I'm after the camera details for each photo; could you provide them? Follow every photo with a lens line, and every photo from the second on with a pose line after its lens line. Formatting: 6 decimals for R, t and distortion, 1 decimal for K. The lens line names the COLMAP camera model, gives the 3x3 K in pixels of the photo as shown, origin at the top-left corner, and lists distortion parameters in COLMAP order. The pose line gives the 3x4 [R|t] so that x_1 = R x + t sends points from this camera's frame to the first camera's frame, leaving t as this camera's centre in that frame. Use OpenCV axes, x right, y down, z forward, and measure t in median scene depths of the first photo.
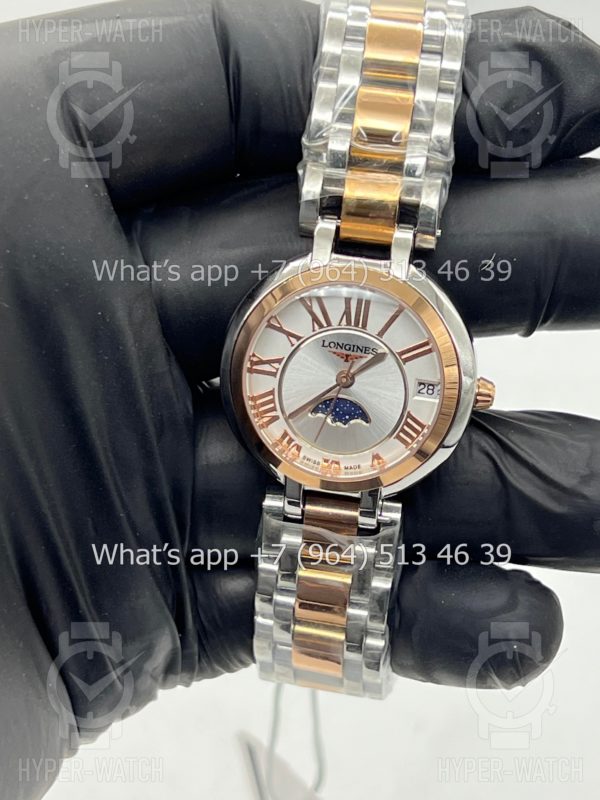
lens RADIAL K [[1655.9, 0, 300.0], [0, 1655.9, 400.0], [0, 0, 1]] dist [0.024434, 0.010014]
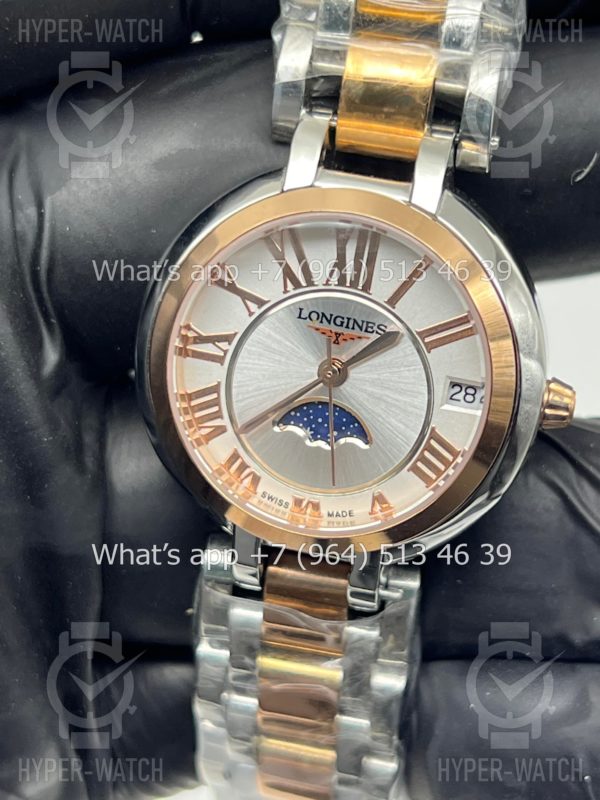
lens RADIAL K [[1655.9, 0, 300.0], [0, 1655.9, 400.0], [0, 0, 1]] dist [0.024434, 0.010014]
pose [[0.998134, 0.042166, -0.044157, 0.042712], [-0.041937, 0.999102, 0.006116, -0.005444], [0.044375, -0.004253, 0.999006, 0.378956]]
